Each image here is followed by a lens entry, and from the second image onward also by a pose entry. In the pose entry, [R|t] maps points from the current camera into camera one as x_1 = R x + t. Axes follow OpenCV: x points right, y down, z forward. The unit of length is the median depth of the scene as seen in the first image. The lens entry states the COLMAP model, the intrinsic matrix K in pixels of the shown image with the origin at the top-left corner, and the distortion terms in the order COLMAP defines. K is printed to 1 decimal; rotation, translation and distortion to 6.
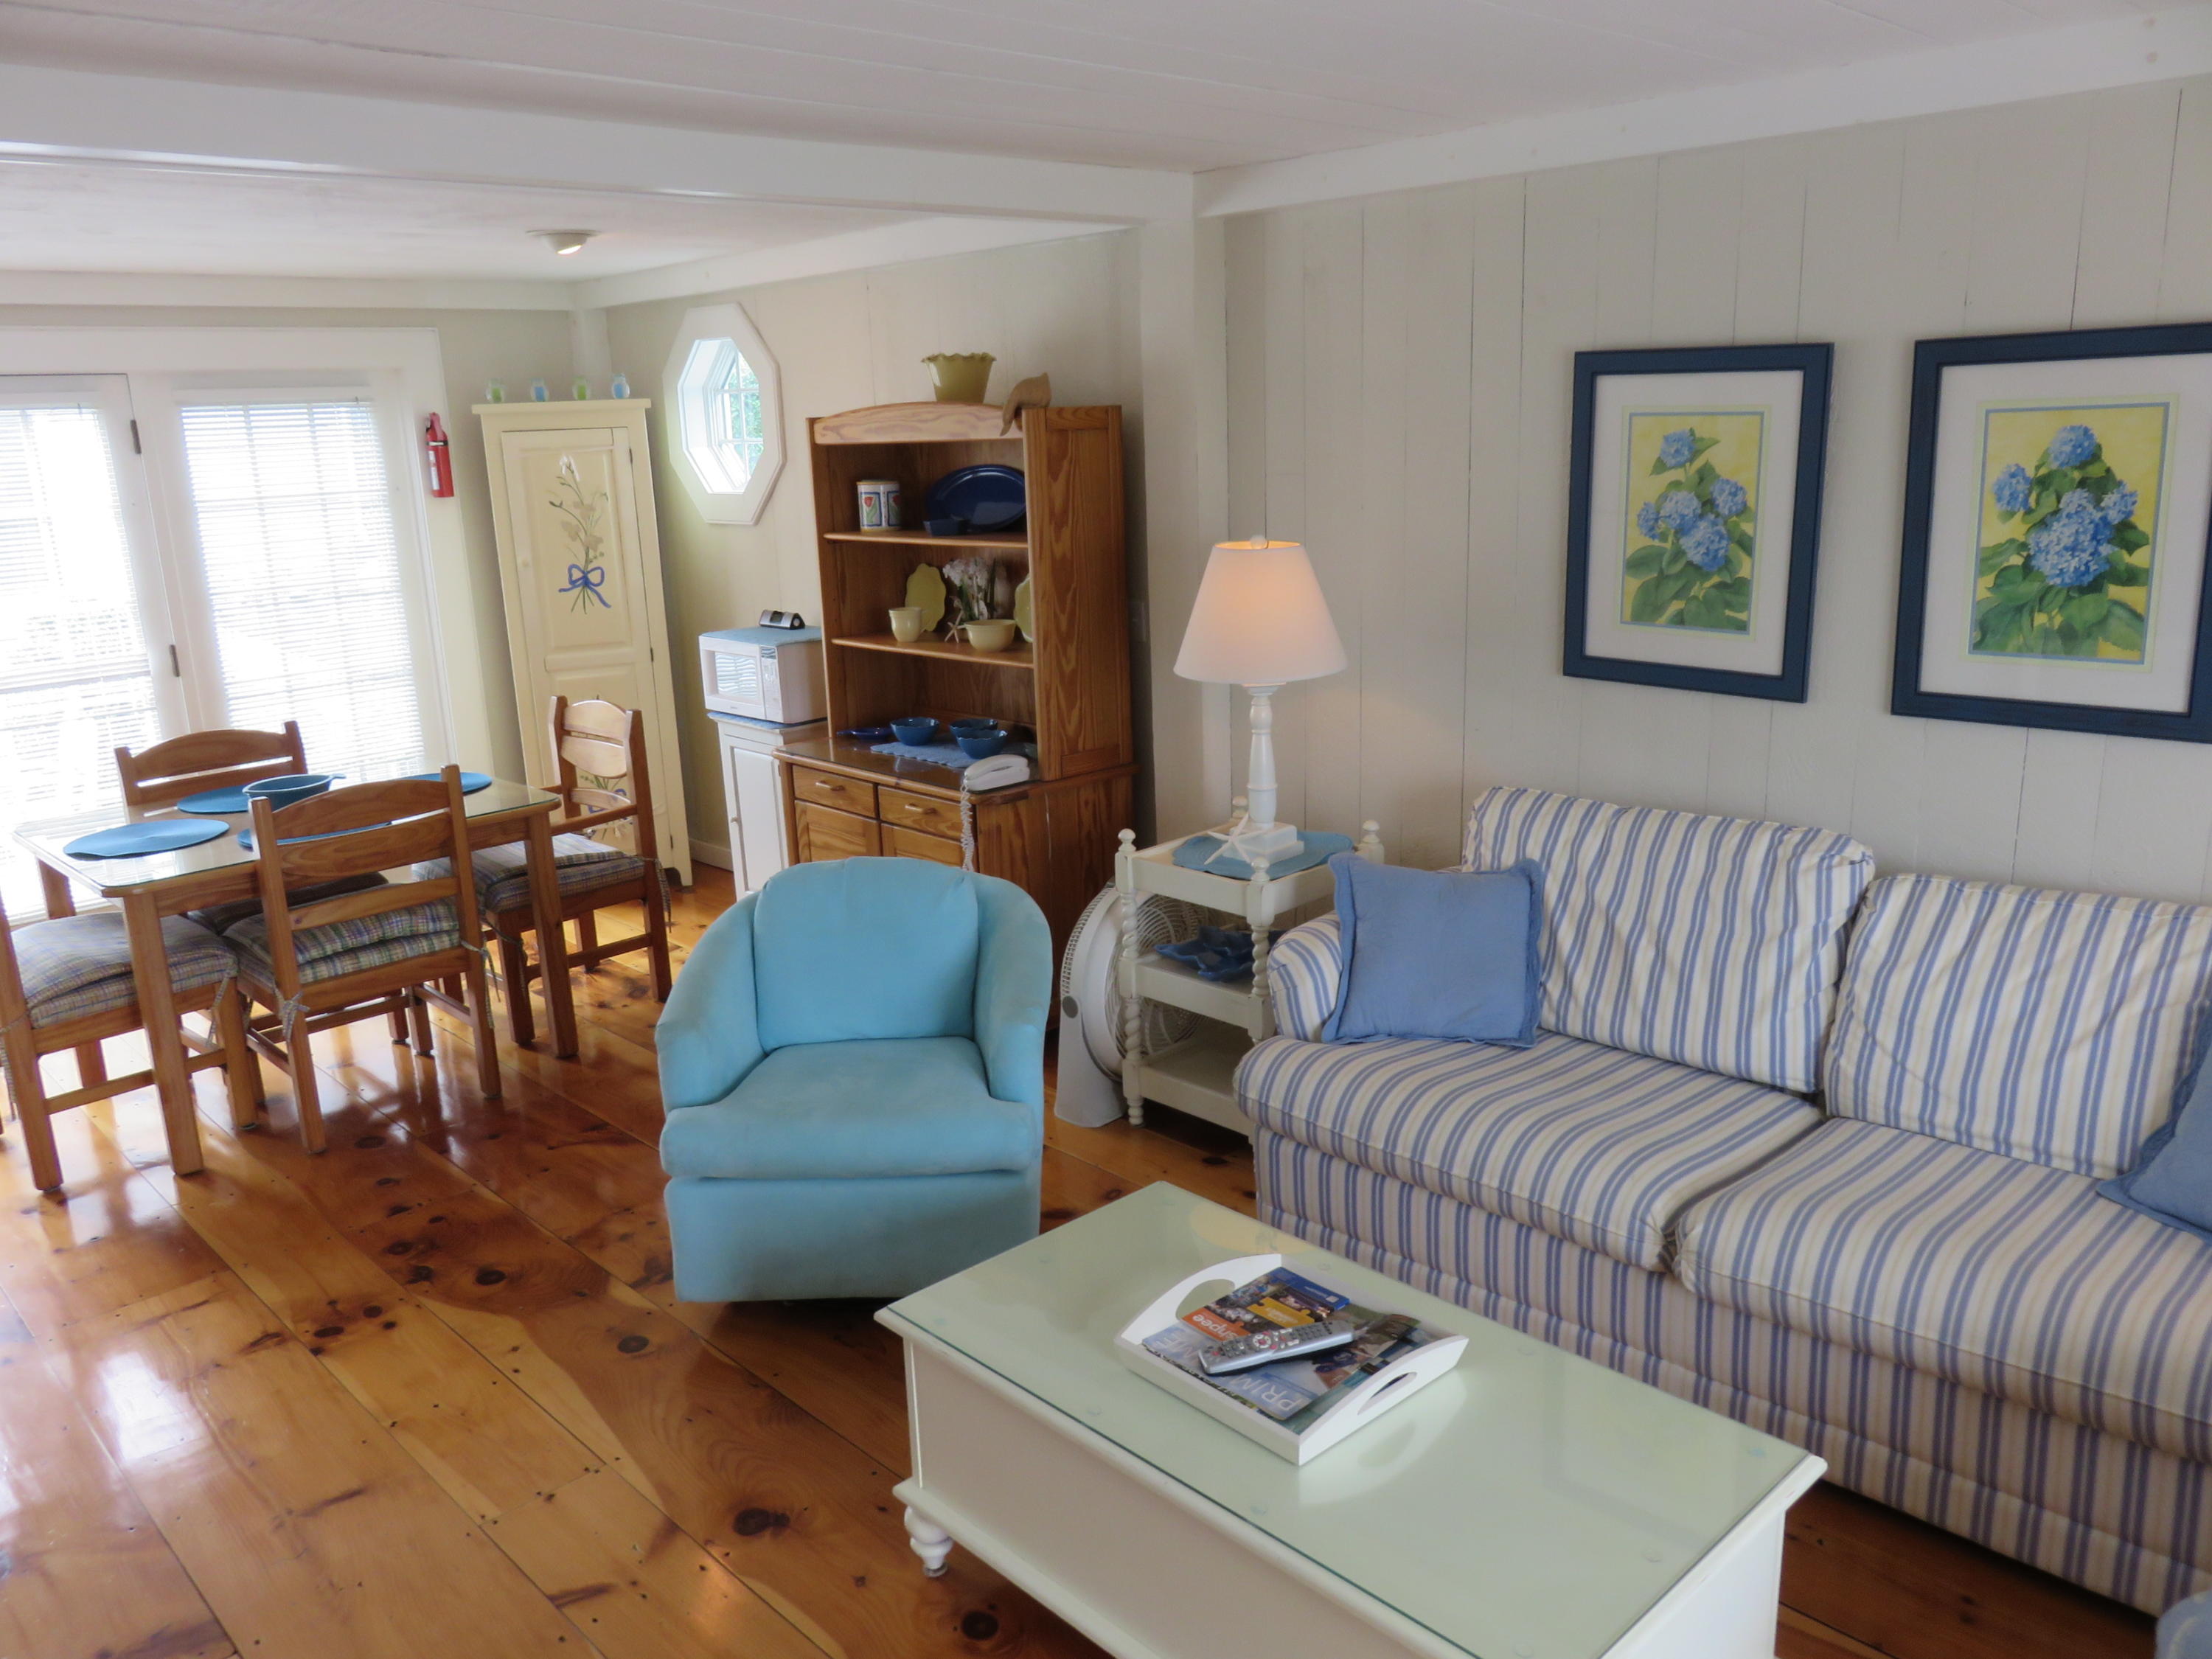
lens RADIAL K [[1657.0, 0, 1113.9], [0, 1657.0, 826.9], [0, 0, 1]] dist [-0.002477, 0.003483]
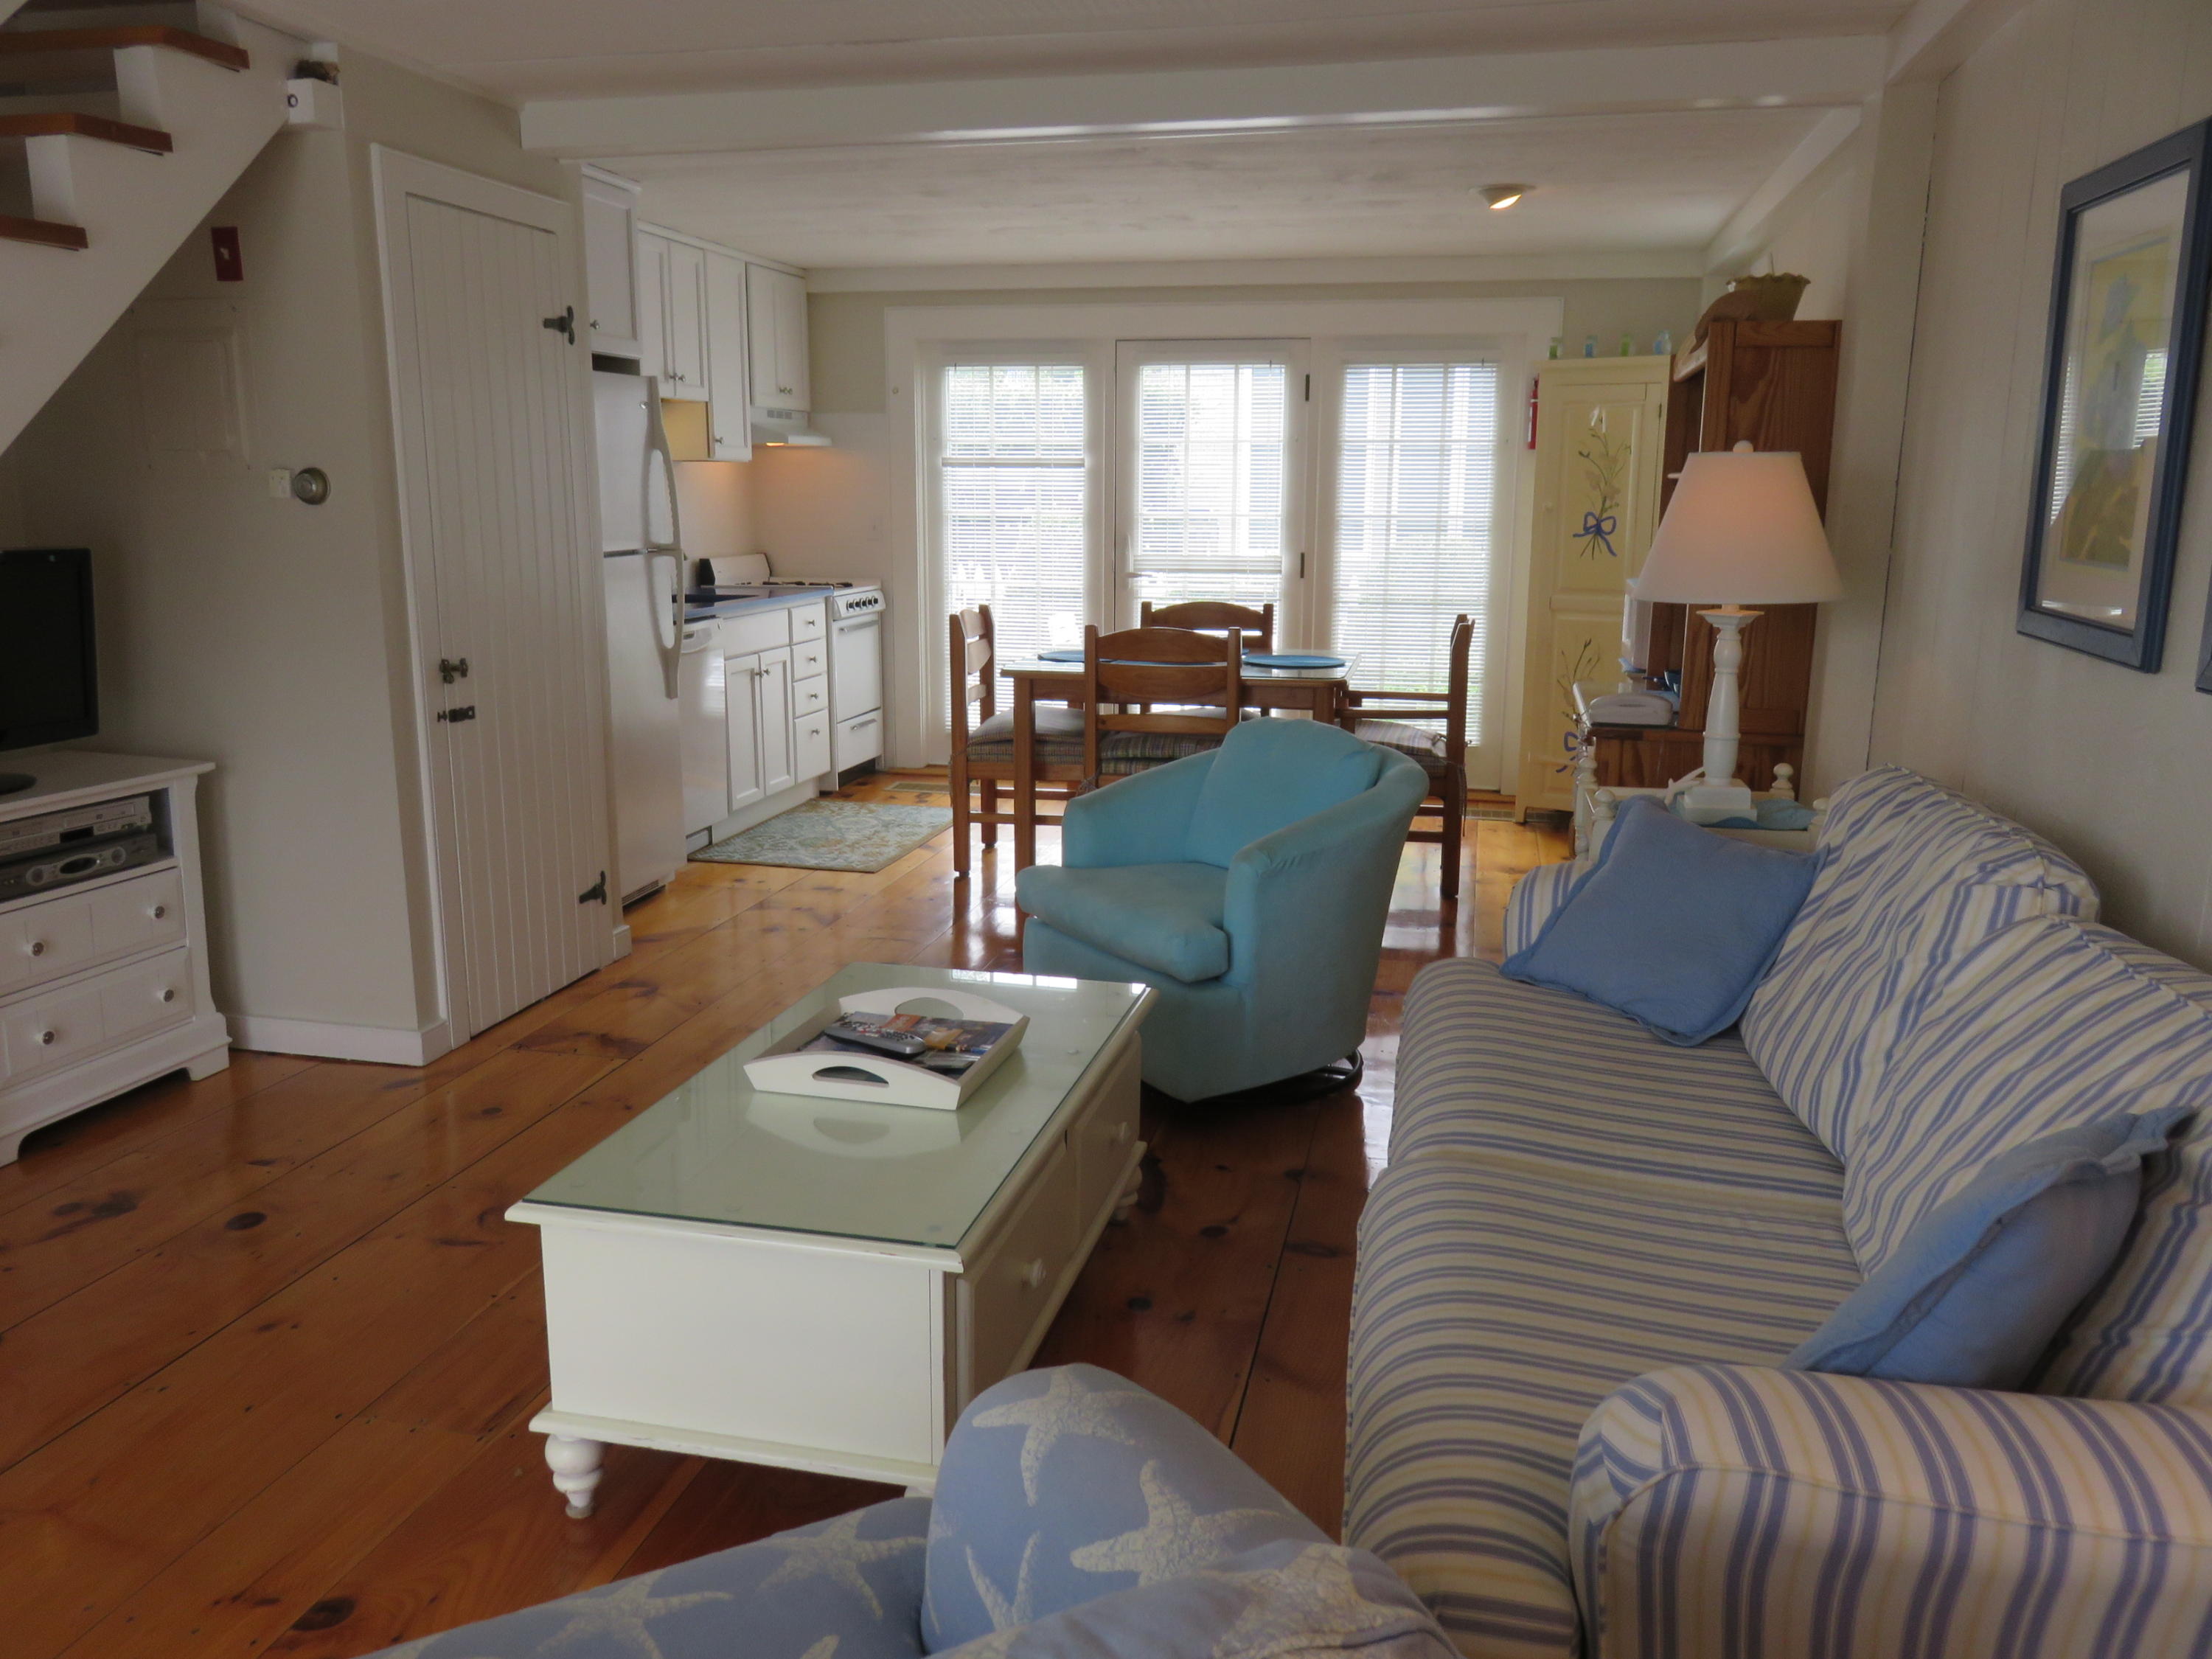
lens RADIAL K [[1657.0, 0, 1113.9], [0, 1657.0, 826.9], [0, 0, 1]] dist [-0.002477, 0.003483]
pose [[0.573218, 0.210557, -0.791888, 0.462818], [-0.229131, 0.969057, 0.091806, 0.011390], [0.786715, 0.128821, 0.603726, 0.176707]]
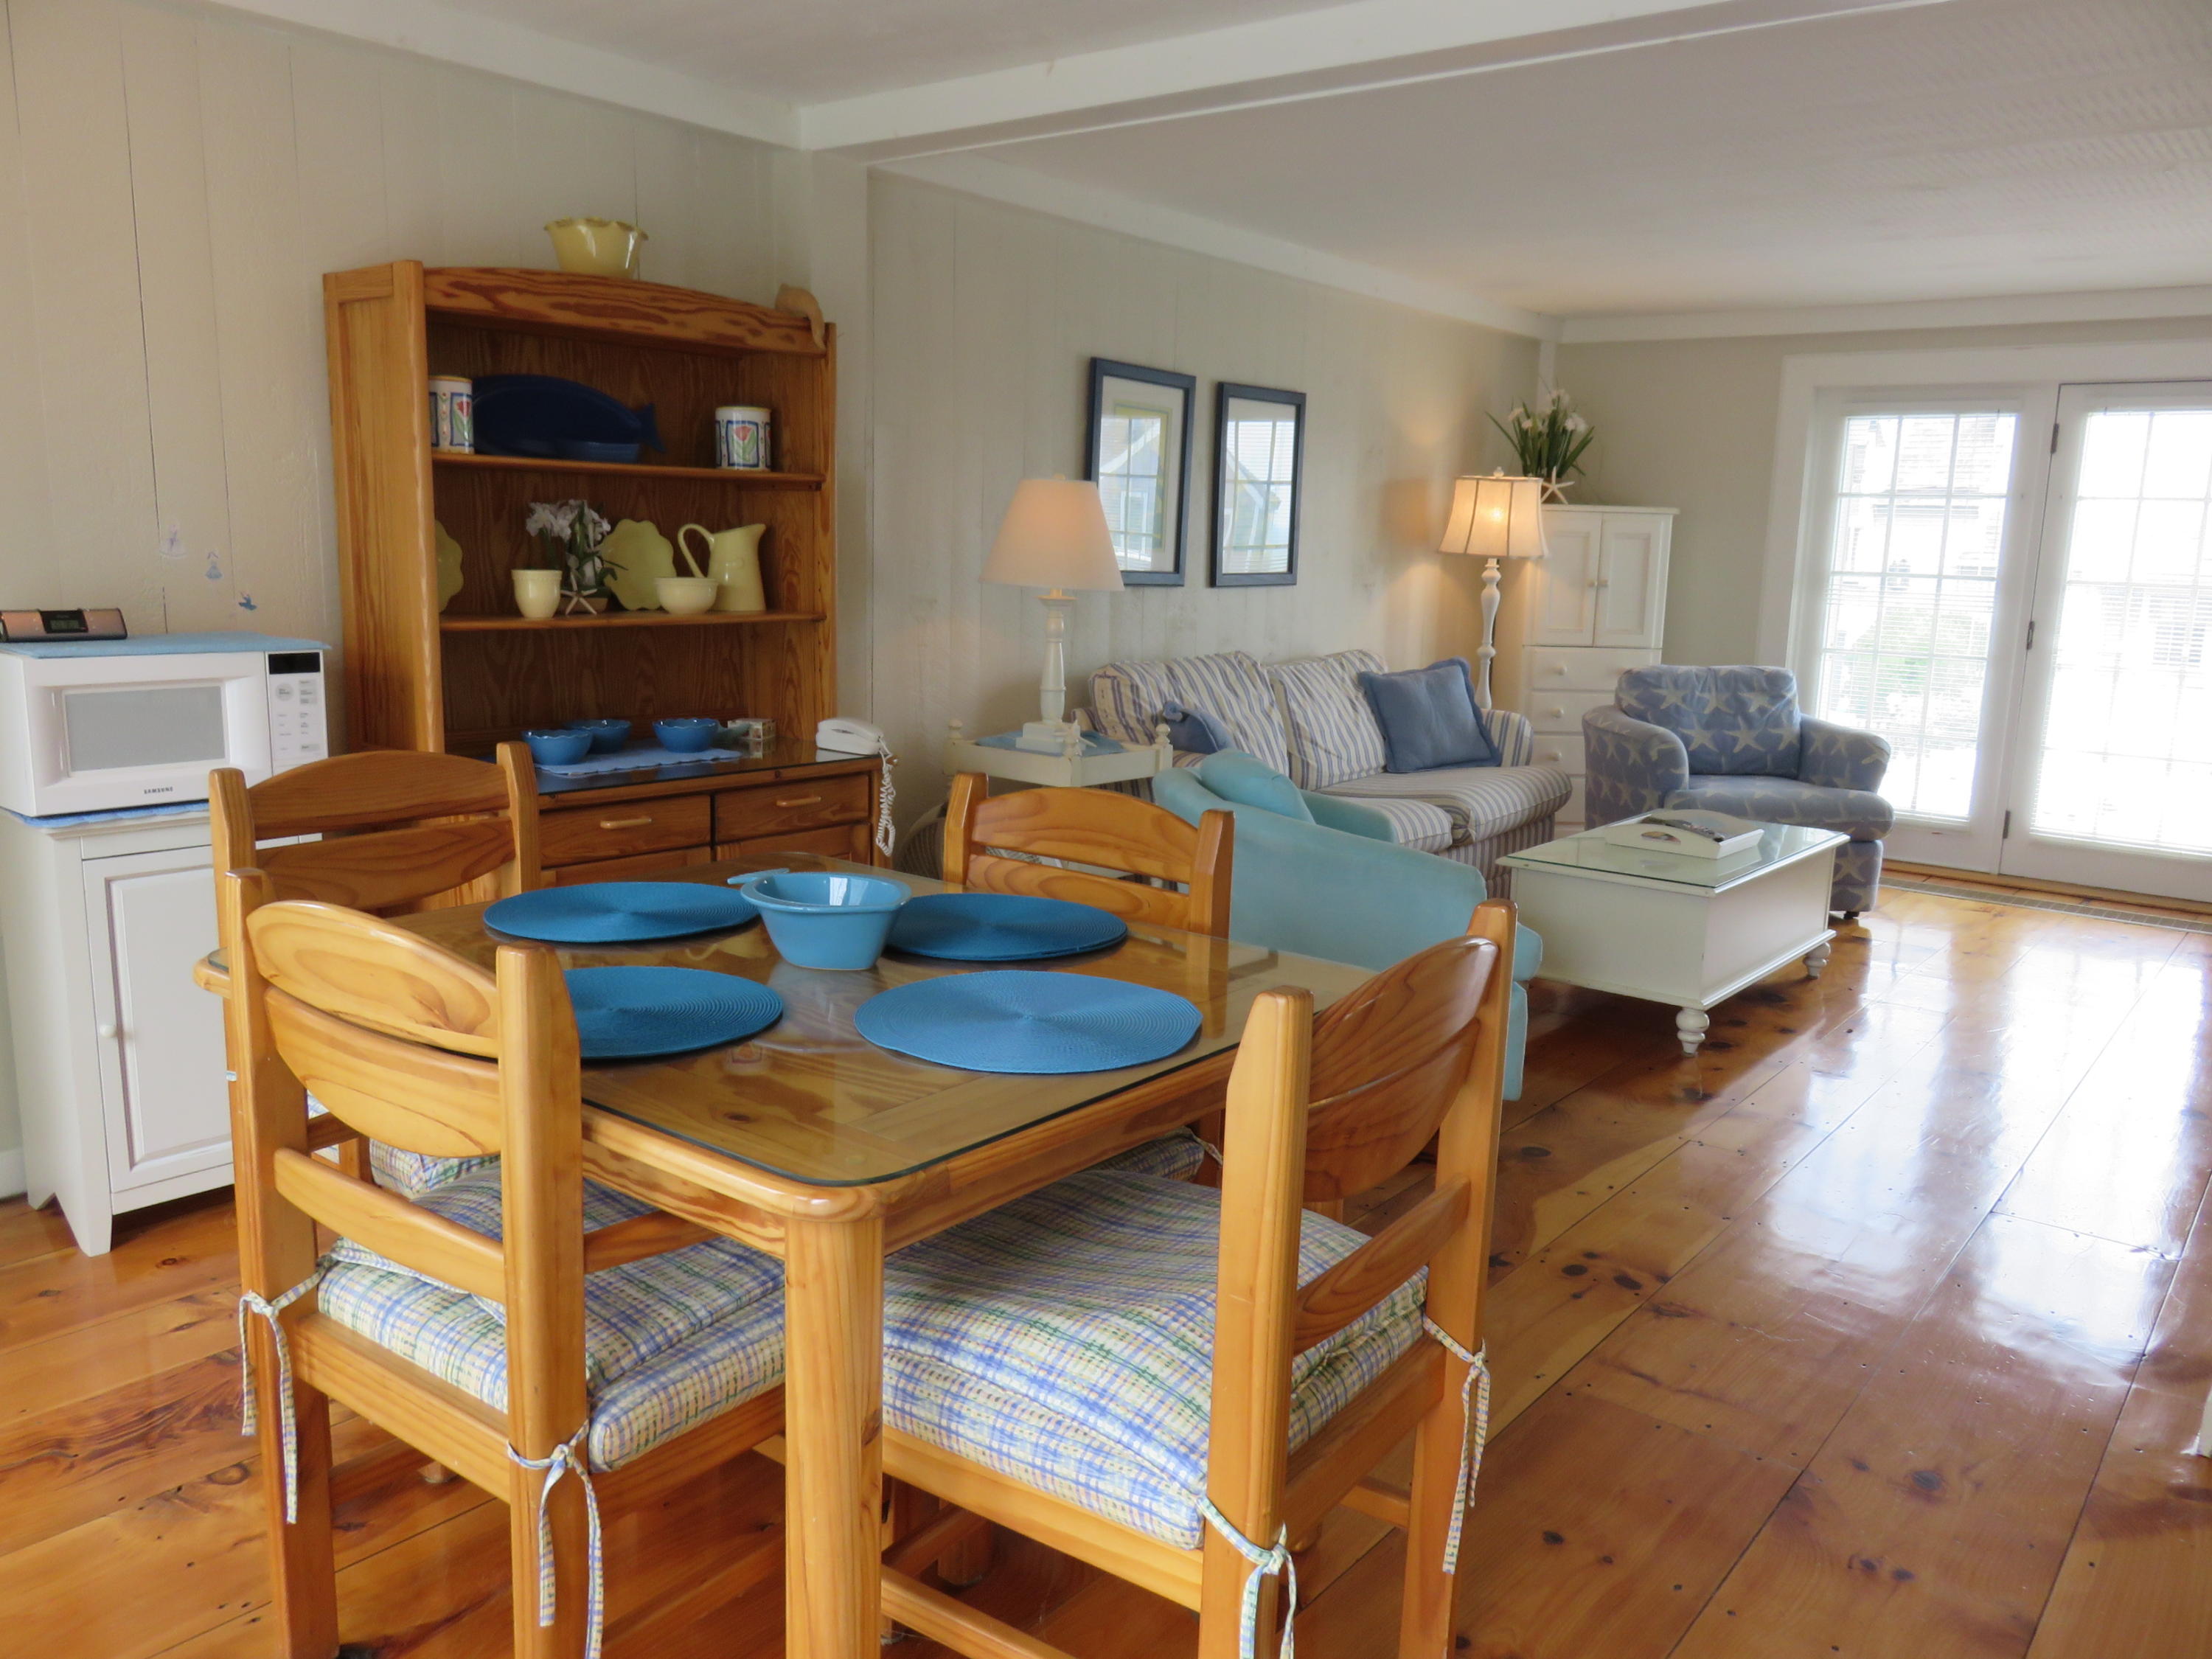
lens RADIAL K [[1657.0, 0, 1113.9], [0, 1657.0, 826.9], [0, 0, 1]] dist [-0.002477, 0.003483]
pose [[-0.136768, -0.139017, 0.980800, -0.813839], [0.203935, 0.964944, 0.165207, -0.086118], [-0.969384, 0.222615, -0.103623, 0.833010]]
